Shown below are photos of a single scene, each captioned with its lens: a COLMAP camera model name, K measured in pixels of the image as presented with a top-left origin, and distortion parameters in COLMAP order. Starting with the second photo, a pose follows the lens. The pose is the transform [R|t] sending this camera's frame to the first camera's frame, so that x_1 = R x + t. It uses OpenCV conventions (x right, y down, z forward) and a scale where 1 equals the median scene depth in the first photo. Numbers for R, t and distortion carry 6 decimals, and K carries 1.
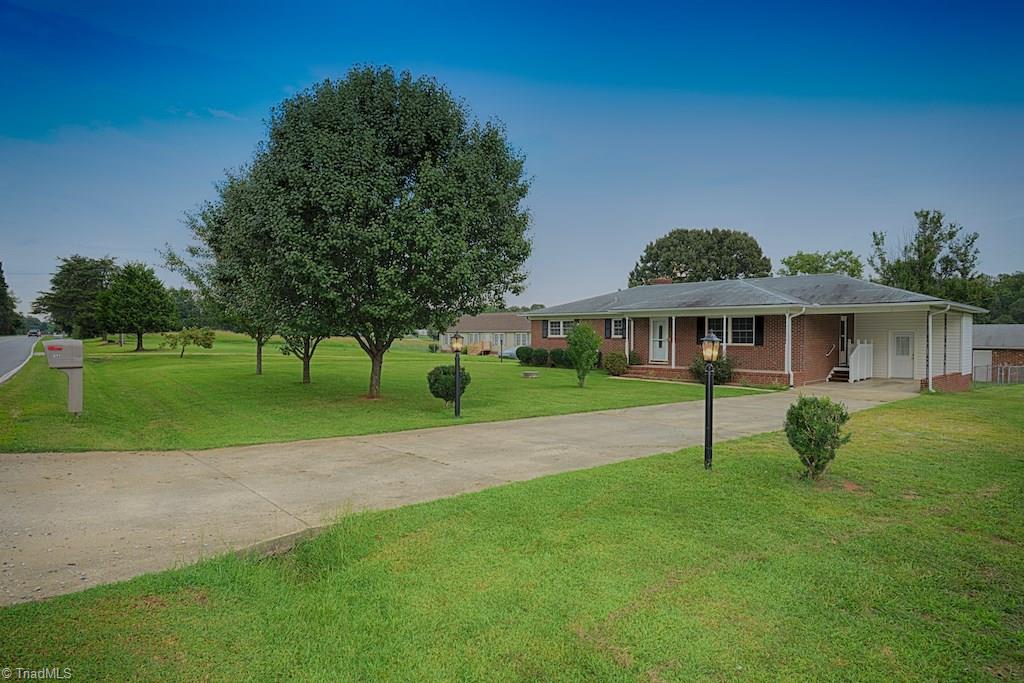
lens RADIAL K [[589.0, 0, 510.6], [0, 589.0, 342.5], [0, 0, 1]] dist [-0.036163, 0.016084]
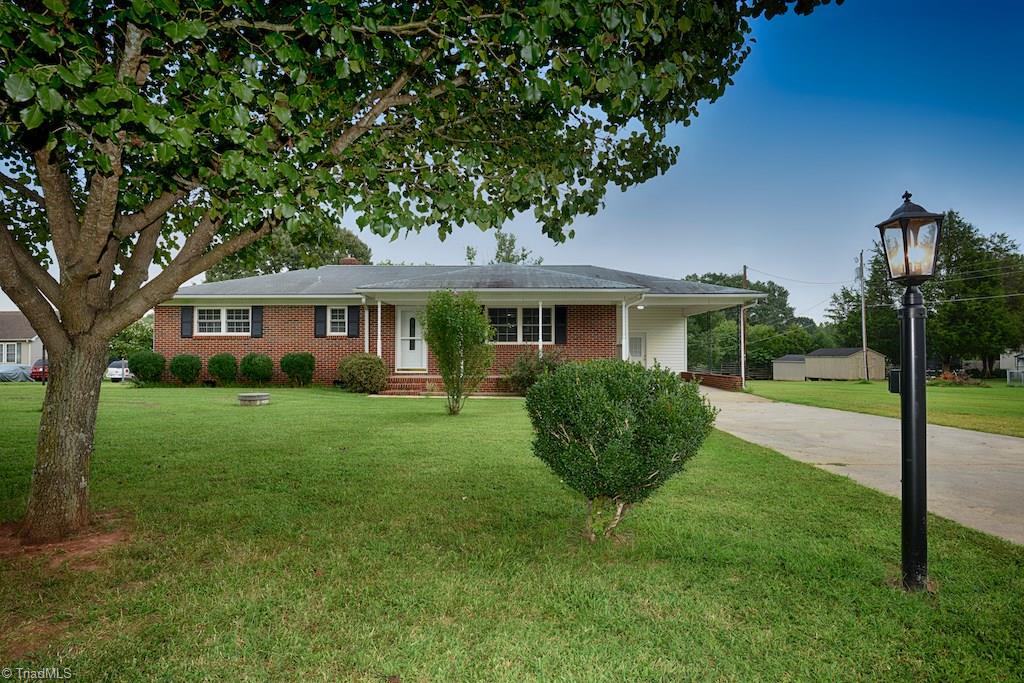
lens RADIAL K [[589.0, 0, 510.9], [0, 589.0, 341.3], [0, 0, 1]] dist [-0.036163, 0.016084]
pose [[0.697651, 0.011121, 0.716352, -0.080230], [0.010620, 0.999609, -0.025860, 0.008978], [-0.716359, 0.025649, 0.697260, 0.217231]]
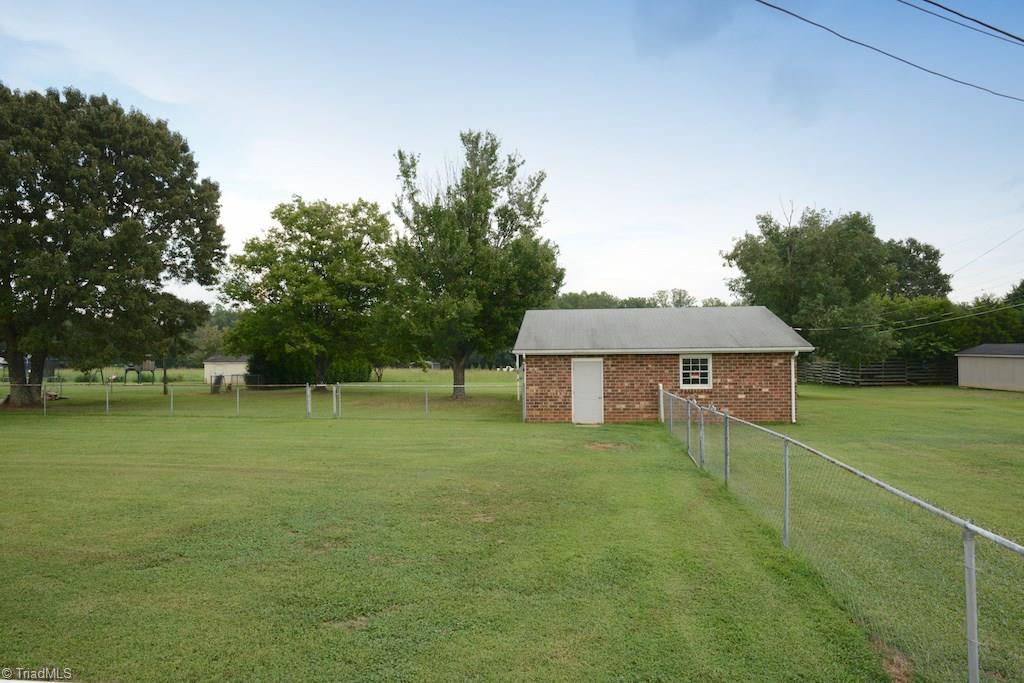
lens RADIAL K [[589.0, 0, 512.3], [0, 589.0, 343.5], [0, 0, 1]] dist [-0.036163, 0.016084]
pose [[0.771590, -0.010543, 0.636033, 0.356523], [0.025070, 0.999590, -0.013844, 0.006547], [-0.635626, 0.026627, 0.771538, 0.513696]]
